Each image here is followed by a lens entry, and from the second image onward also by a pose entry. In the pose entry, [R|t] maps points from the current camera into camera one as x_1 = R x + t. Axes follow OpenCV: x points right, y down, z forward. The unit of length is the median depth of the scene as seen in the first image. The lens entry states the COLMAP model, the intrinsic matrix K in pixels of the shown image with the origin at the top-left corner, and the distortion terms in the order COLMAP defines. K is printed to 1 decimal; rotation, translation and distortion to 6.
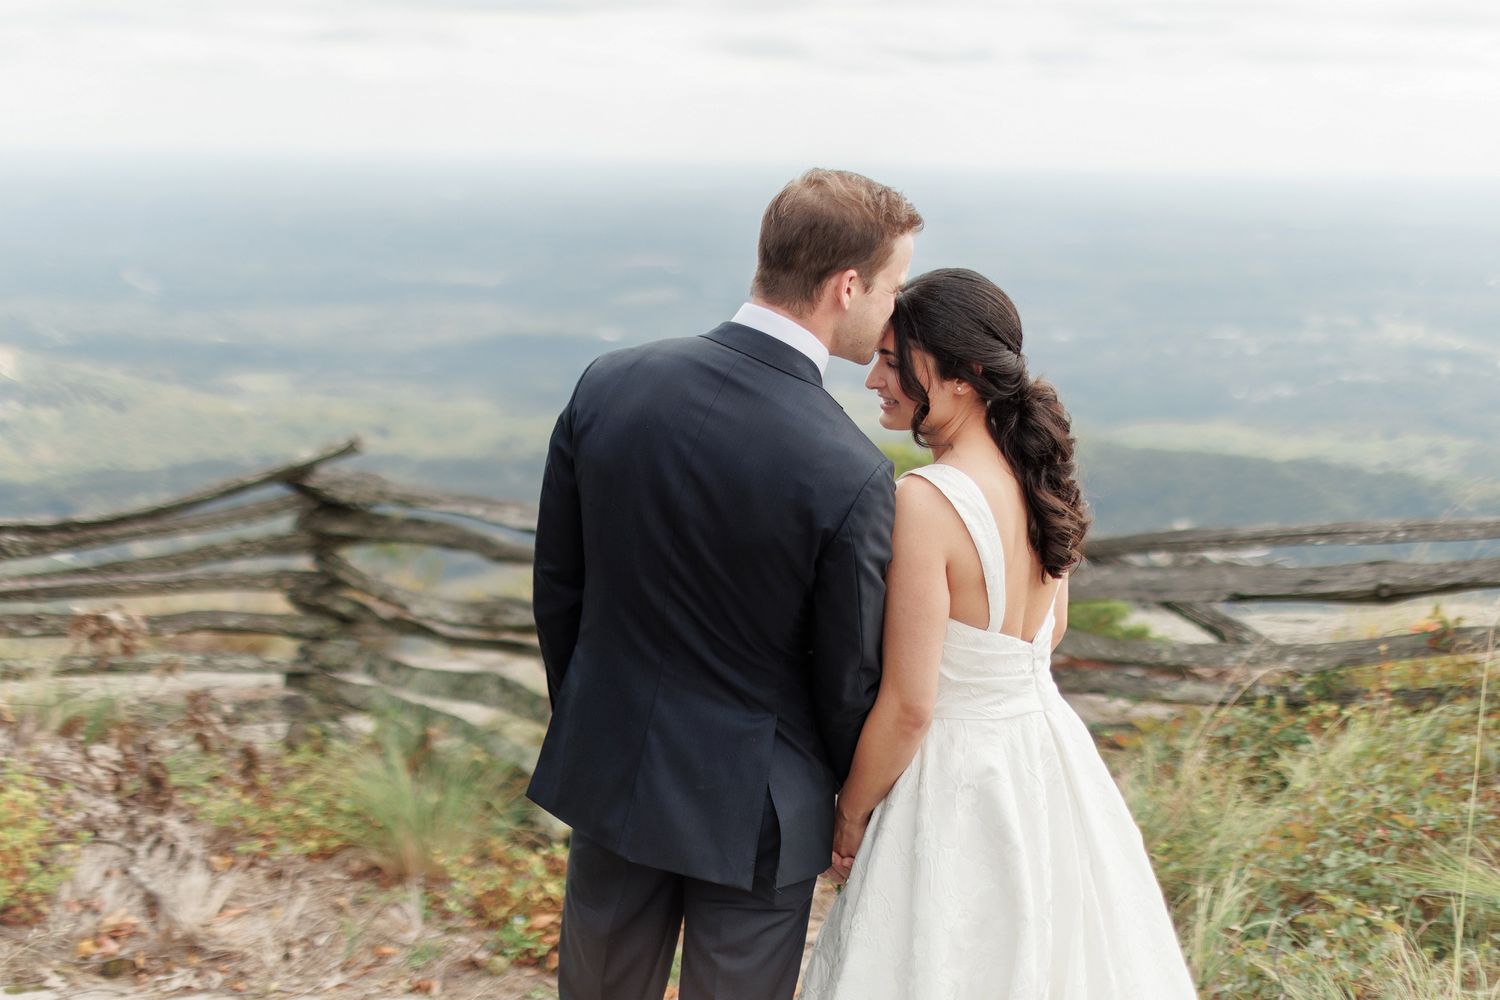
lens RADIAL K [[2144.3, 0, 720.9], [0, 2144.3, 500.2], [0, 0, 1]] dist [0.006802, 0.114594]
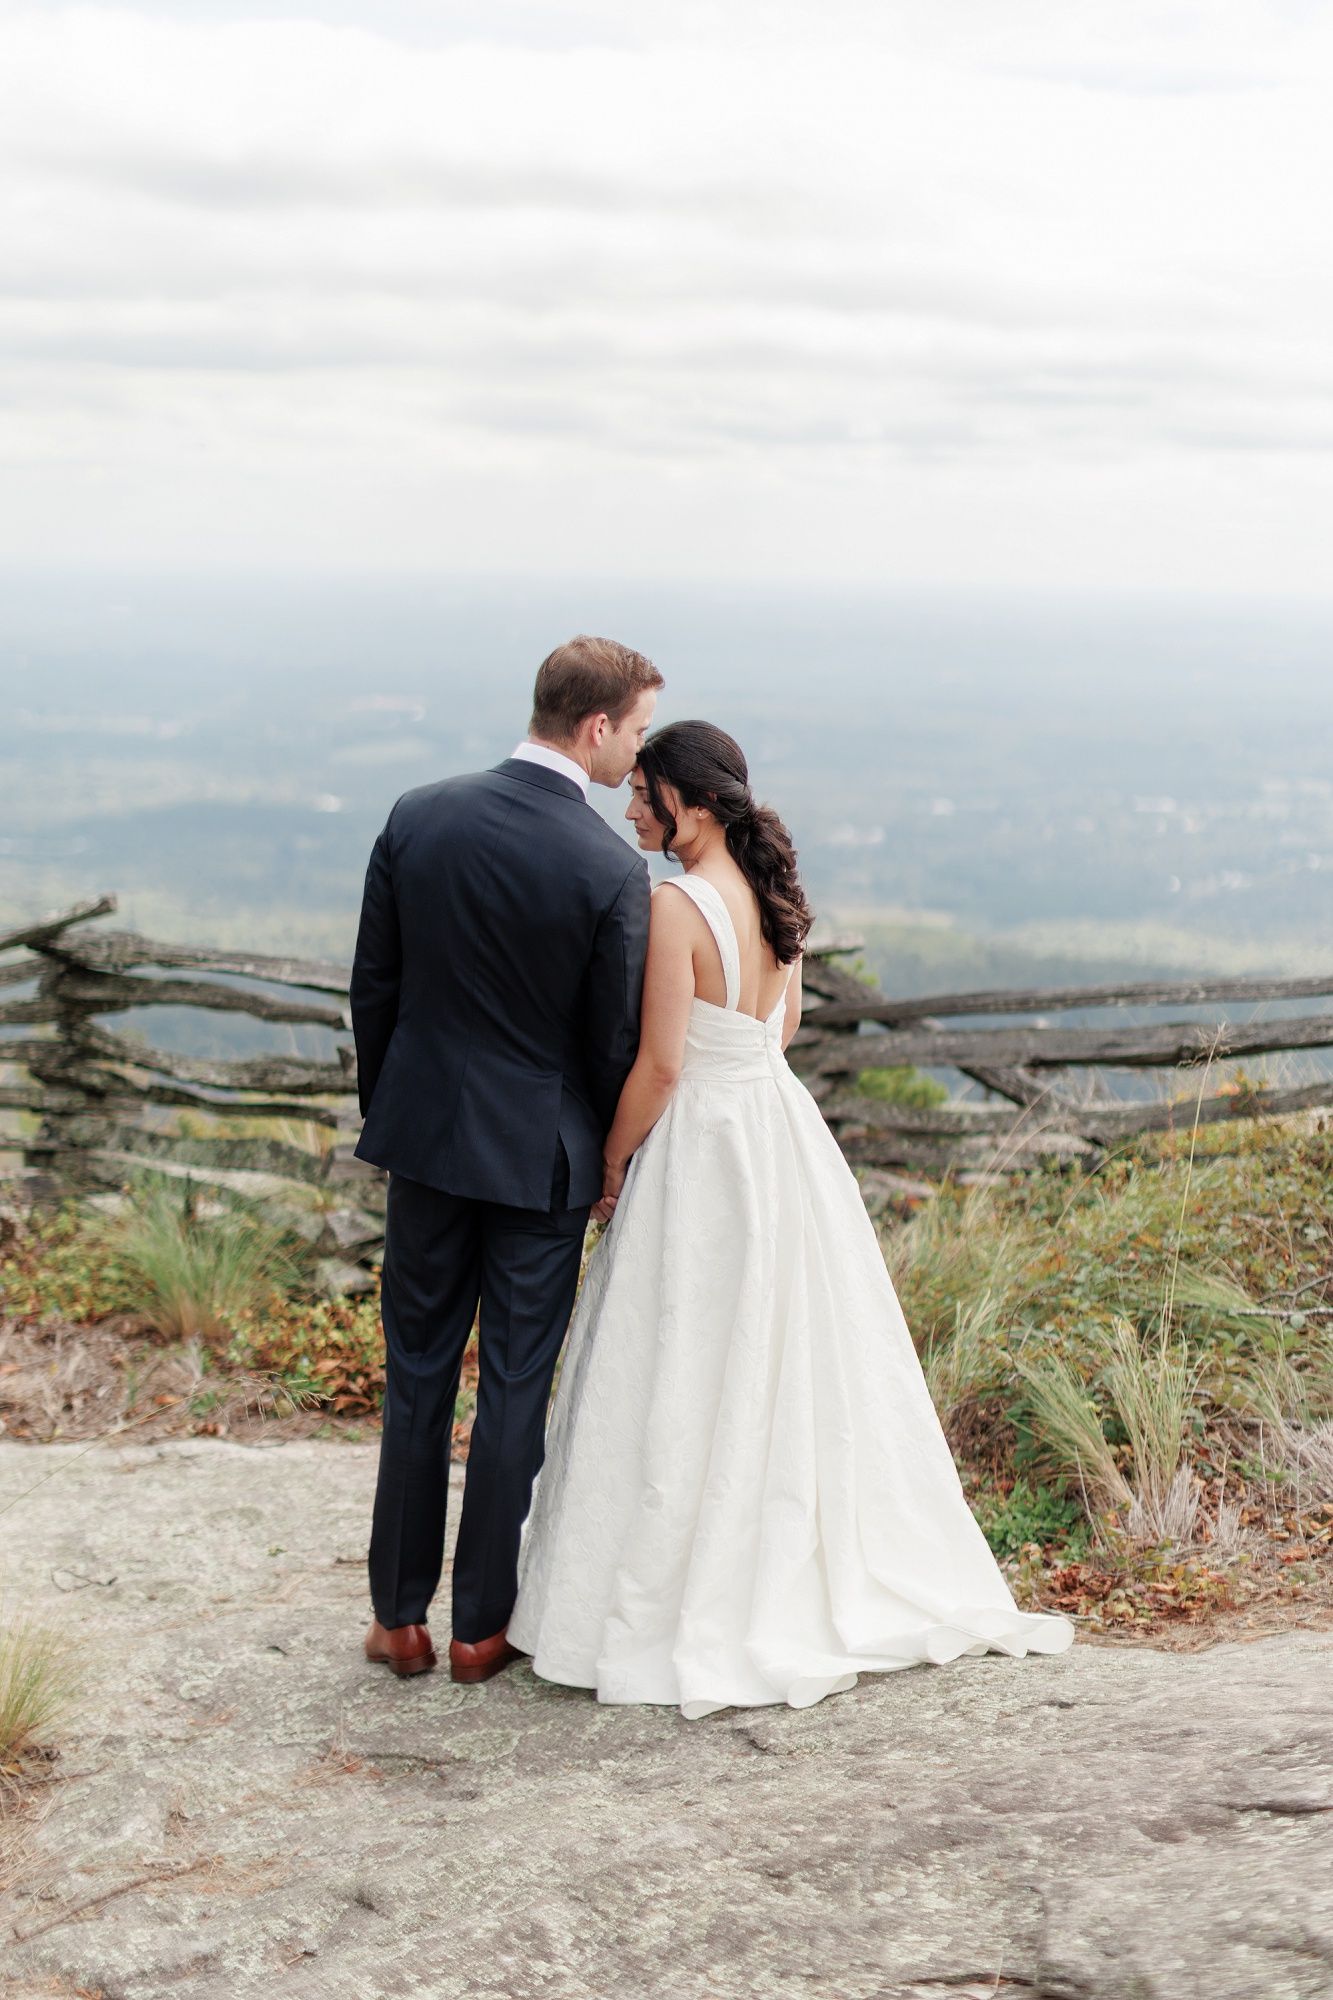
lens RADIAL K [[2859.1, 0, 748.7], [0, 2859.1, 1040.1], [0, 0, 1]] dist [0.006802, 0.114594]
pose [[0.995776, -0.006122, 0.091616, -0.007776], [0.005664, 0.999970, 0.005256, 0.035274], [-0.091645, -0.004715, 0.995781, -0.333869]]
